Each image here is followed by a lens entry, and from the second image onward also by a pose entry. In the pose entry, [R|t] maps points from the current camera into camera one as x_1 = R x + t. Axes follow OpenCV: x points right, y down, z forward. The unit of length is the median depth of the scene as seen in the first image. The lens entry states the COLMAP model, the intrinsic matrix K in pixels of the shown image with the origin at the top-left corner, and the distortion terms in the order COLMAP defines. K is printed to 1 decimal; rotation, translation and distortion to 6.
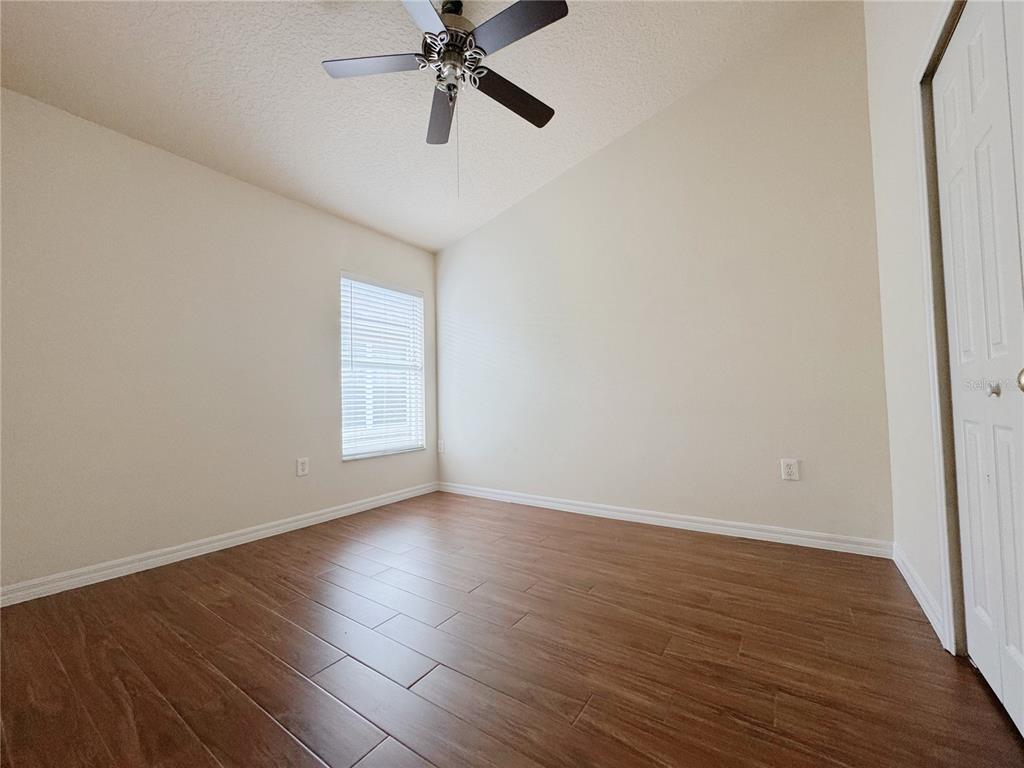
lens RADIAL K [[407.0, 0, 515.9], [0, 407.0, 386.9], [0, 0, 1]] dist [-0.000475, -0.000270]
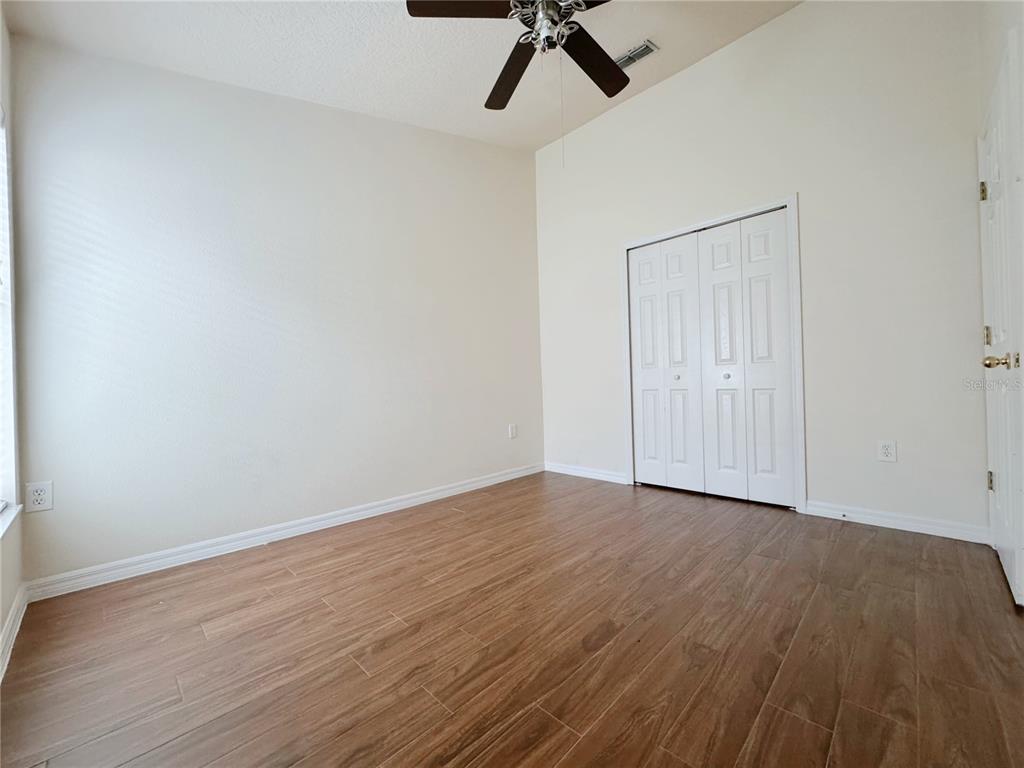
lens RADIAL K [[407.0, 0, 513.9], [0, 407.0, 383.2], [0, 0, 1]] dist [-0.000475, -0.000270]
pose [[0.178946, 0.024954, 0.983542, -0.849920], [-0.005580, 0.999688, -0.024349, 0.060265], [-0.983843, -0.001131, 0.179029, 0.716950]]
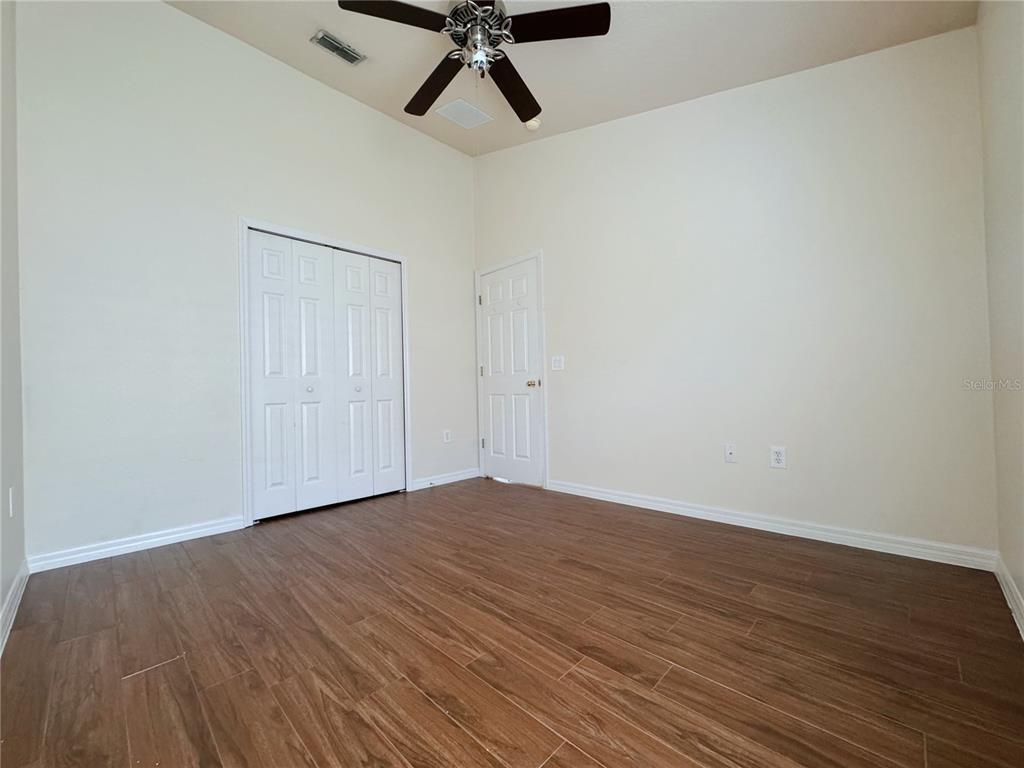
lens RADIAL K [[407.0, 0, 503.7], [0, 407.0, 385.9], [0, 0, 1]] dist [-0.000475, -0.000270]
pose [[-0.979549, 0.052528, 0.194226, -0.295903], [0.045344, 0.998119, -0.041254, 0.071038], [-0.196028, -0.031603, -0.980089, 1.523716]]
